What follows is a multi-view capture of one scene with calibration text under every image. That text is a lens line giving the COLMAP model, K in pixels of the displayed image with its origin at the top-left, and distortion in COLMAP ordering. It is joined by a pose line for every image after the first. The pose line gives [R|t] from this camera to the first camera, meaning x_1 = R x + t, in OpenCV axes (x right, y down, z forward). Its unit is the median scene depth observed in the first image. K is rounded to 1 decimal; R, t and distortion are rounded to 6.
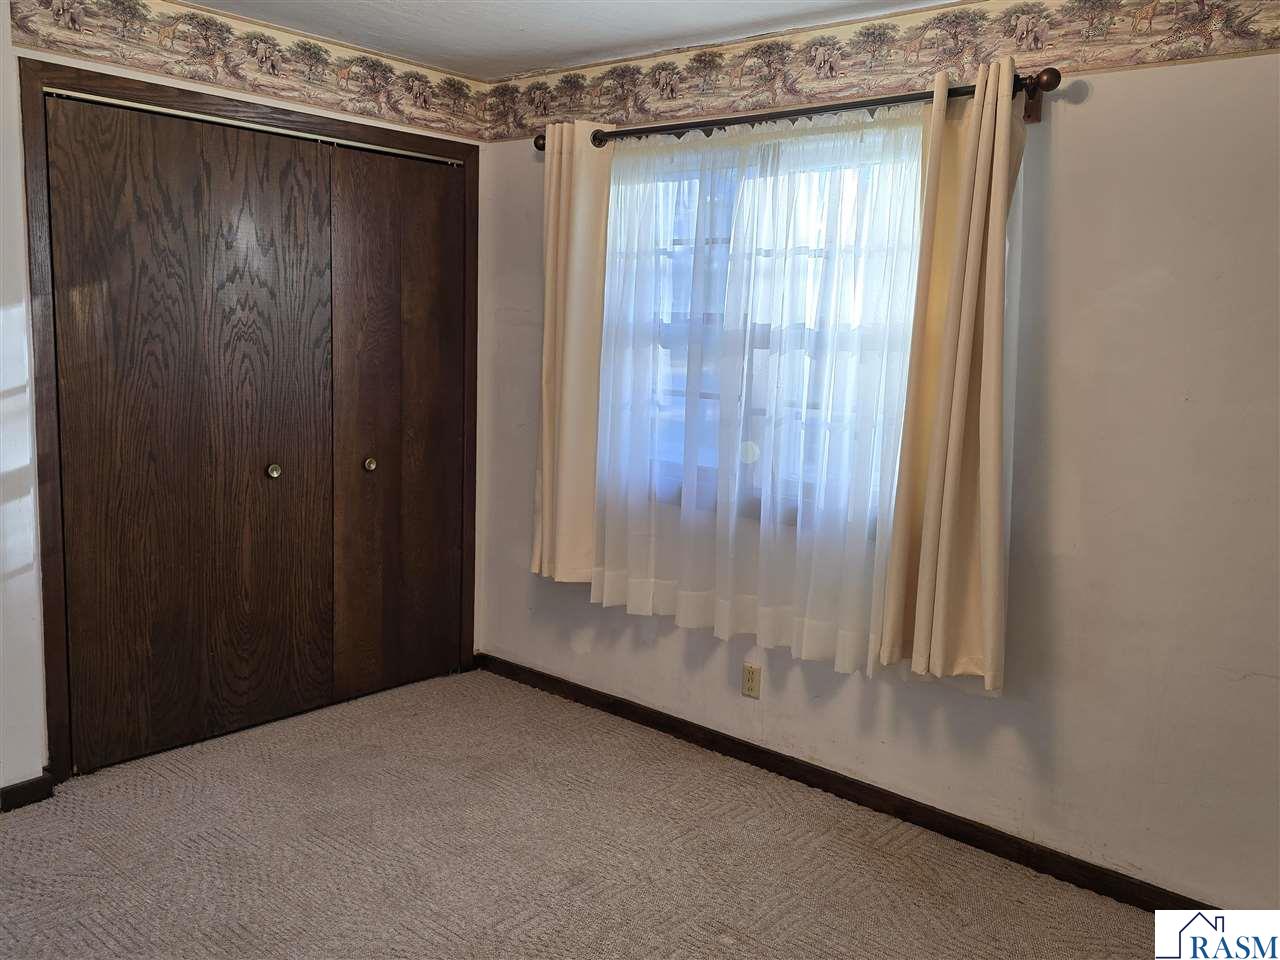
lens RADIAL K [[1054.6, 0, 639.0], [0, 1054.6, 483.4], [0, 0, 1]] dist [0.074311, -0.065780]
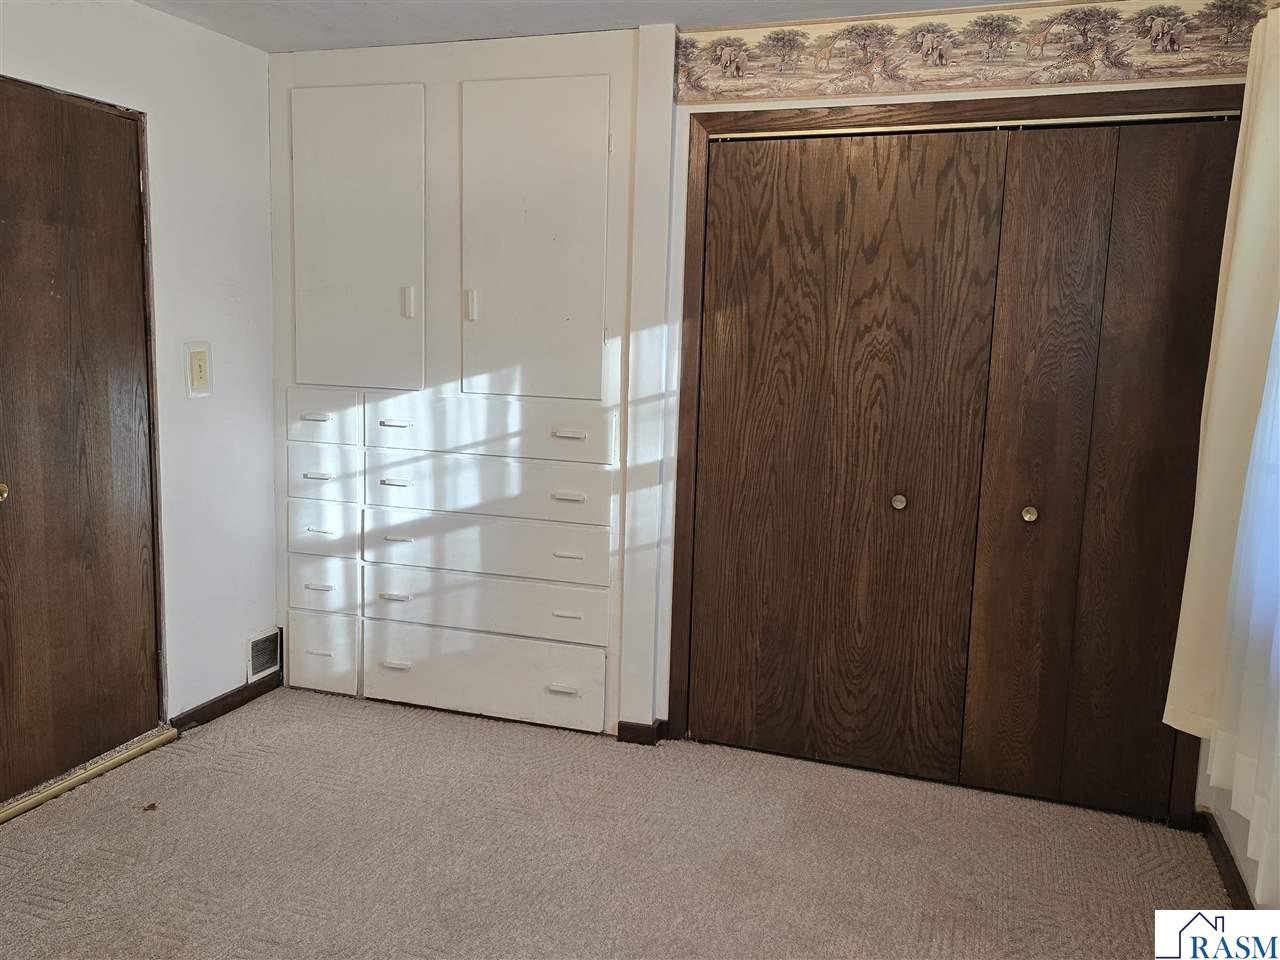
lens RADIAL K [[1054.6, 0, 635.5], [0, 1054.6, 488.0], [0, 0, 1]] dist [0.074311, -0.065780]
pose [[0.377204, 0.115215, -0.918936, 0.430358], [-0.150134, 0.986714, 0.062086, -0.048881], [0.913880, 0.114545, 0.389490, 0.458224]]
